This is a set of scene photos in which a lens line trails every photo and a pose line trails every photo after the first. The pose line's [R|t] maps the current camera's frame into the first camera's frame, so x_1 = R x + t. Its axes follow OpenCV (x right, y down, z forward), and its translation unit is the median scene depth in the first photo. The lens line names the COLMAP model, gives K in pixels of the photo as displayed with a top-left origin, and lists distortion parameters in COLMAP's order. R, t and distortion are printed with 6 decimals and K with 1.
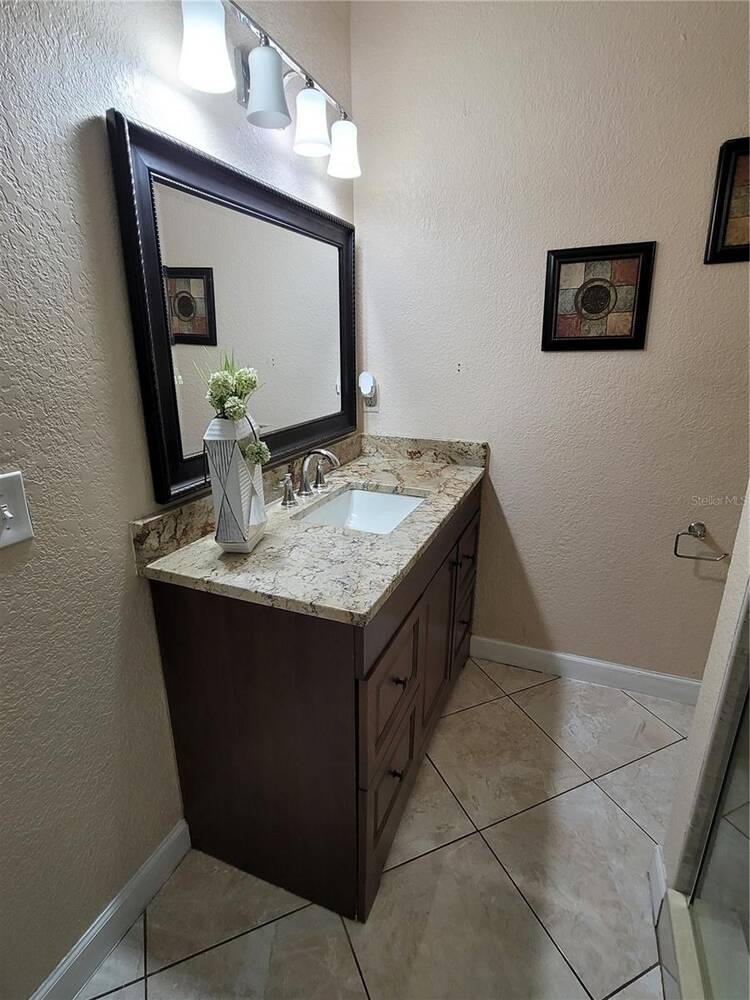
lens RADIAL K [[504.8, 0, 381.3], [0, 504.8, 498.4], [0, 0, 1]] dist [-0.006431, -0.000046]
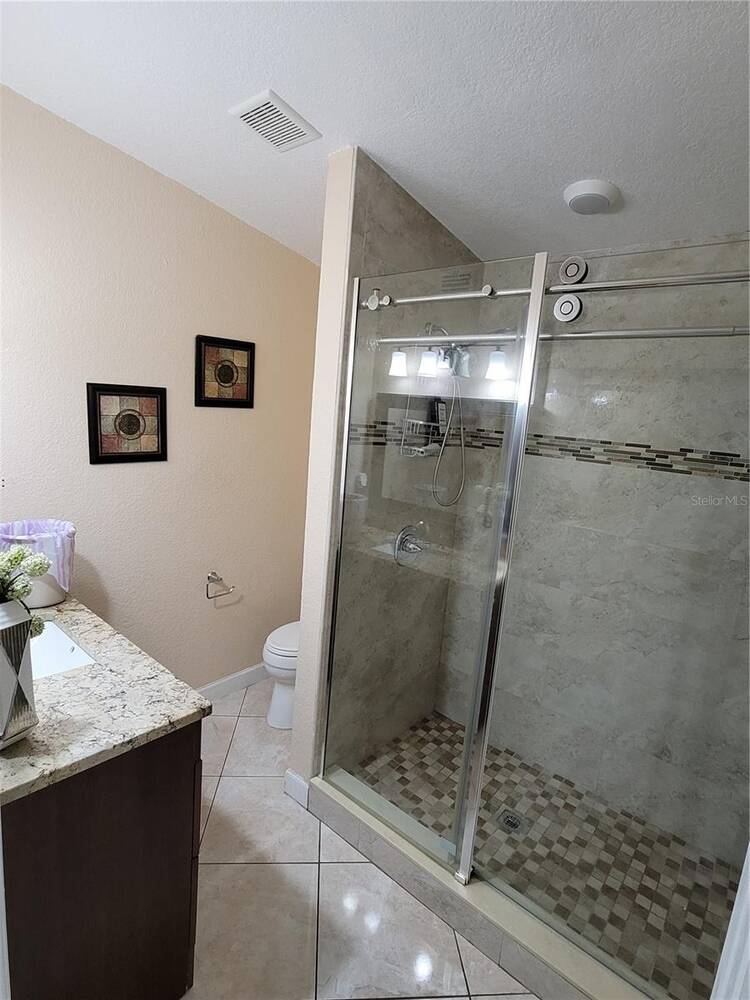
lens RADIAL K [[504.8, 0, 381.3], [0, 504.8, 498.4], [0, 0, 1]] dist [-0.006431, -0.000046]
pose [[0.312908, -0.132471, 0.940500, -0.610878], [0.204566, 0.976385, 0.069465, -0.174060], [-0.927492, 0.170658, 0.332617, 0.018335]]
